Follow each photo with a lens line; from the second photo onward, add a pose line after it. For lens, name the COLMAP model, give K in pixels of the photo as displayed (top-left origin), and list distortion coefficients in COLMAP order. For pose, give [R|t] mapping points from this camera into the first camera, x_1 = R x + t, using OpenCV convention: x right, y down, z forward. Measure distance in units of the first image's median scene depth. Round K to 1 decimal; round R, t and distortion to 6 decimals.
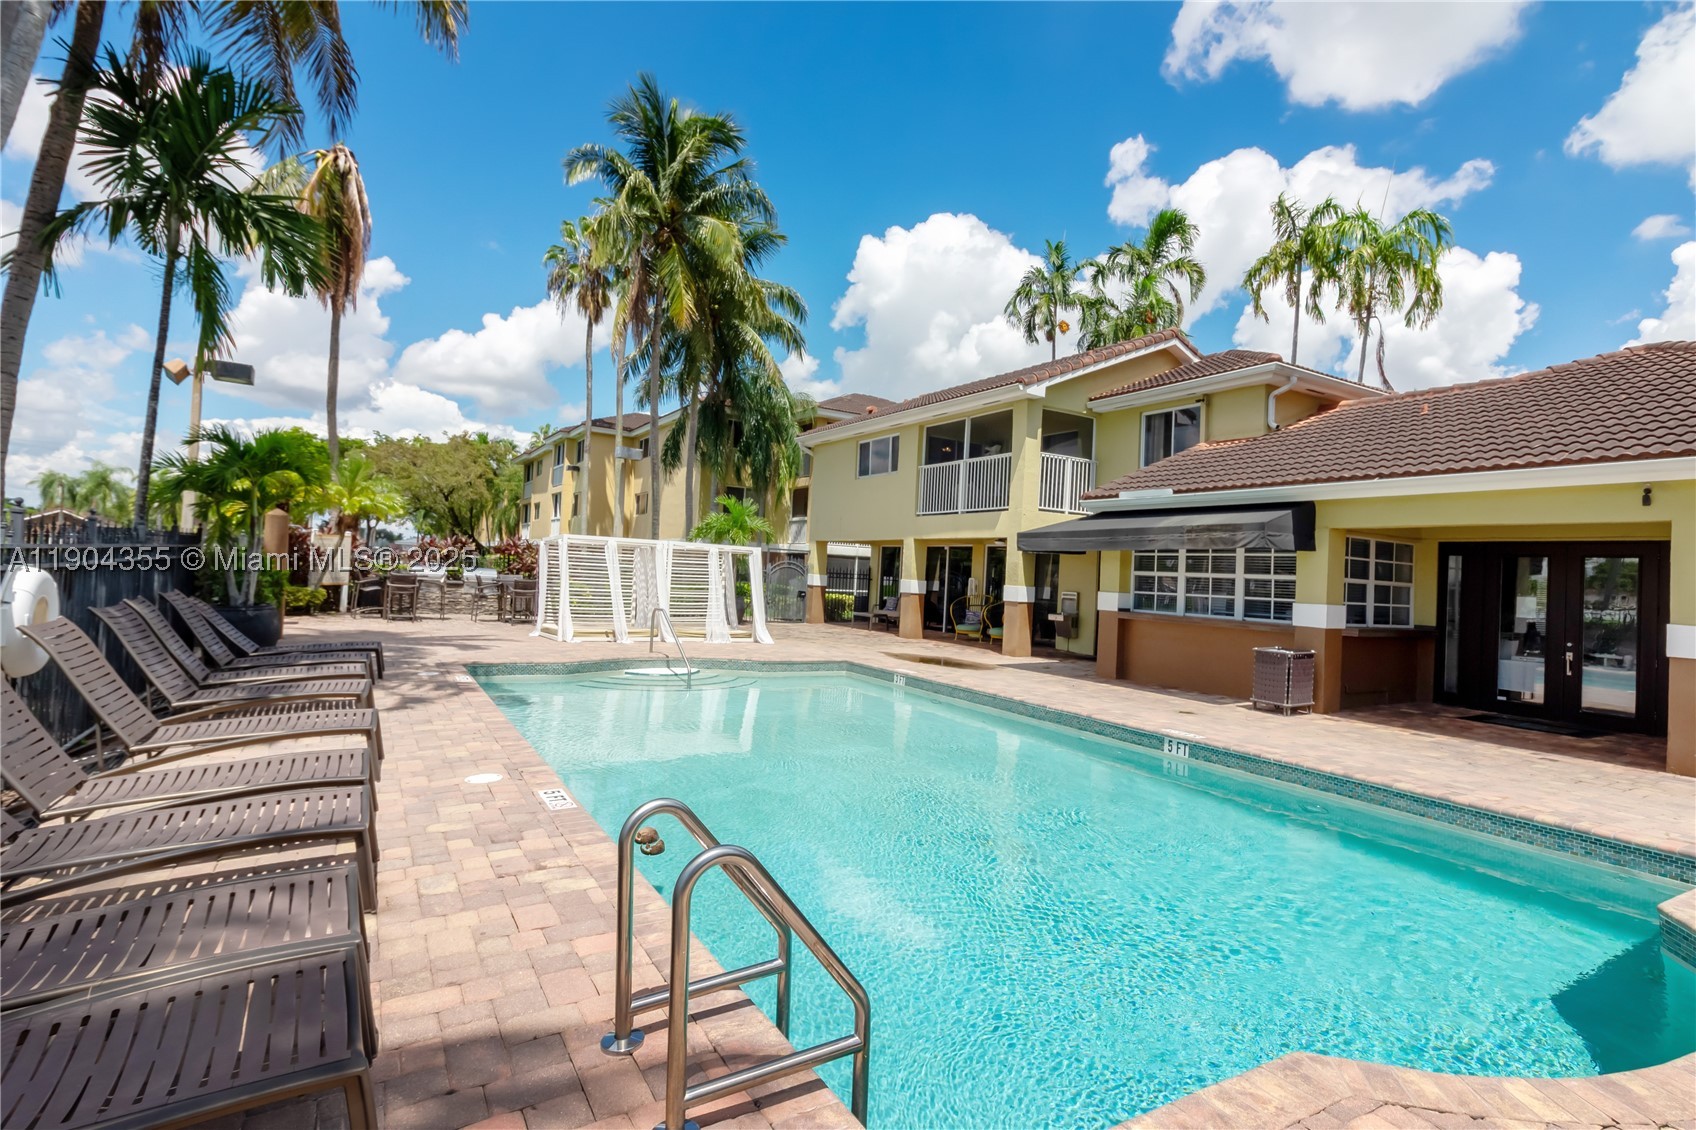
lens RADIAL K [[811.0, 0, 854.6], [0, 811.0, 566.7], [0, 0, 1]] dist [0.002898, 0.000204]
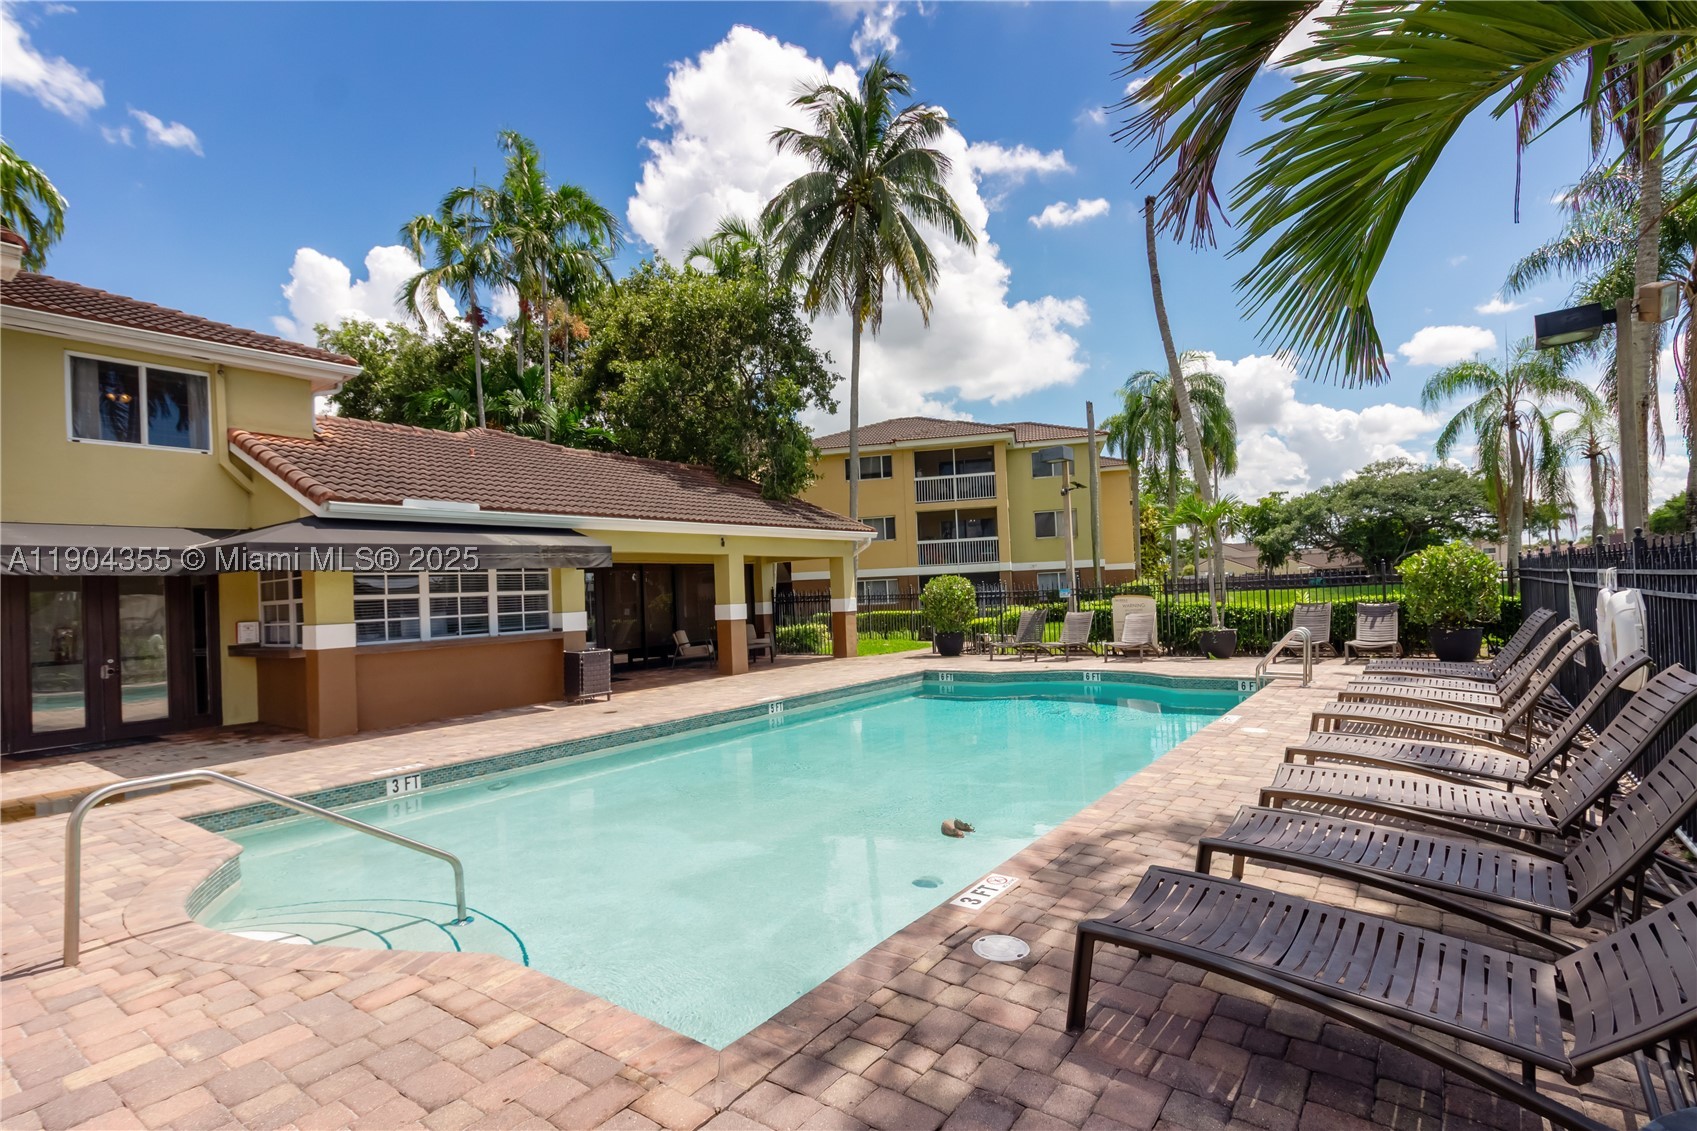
lens RADIAL K [[777.3, 0, 869.5], [0, 777.3, 597.1], [0, 0, 1]] dist [0.003914, -0.000421]
pose [[-0.373596, -0.033782, 0.926976, -0.555635], [0.019711, 0.998822, 0.044344, -0.016699], [-0.927382, 0.034839, -0.372490, 0.813052]]
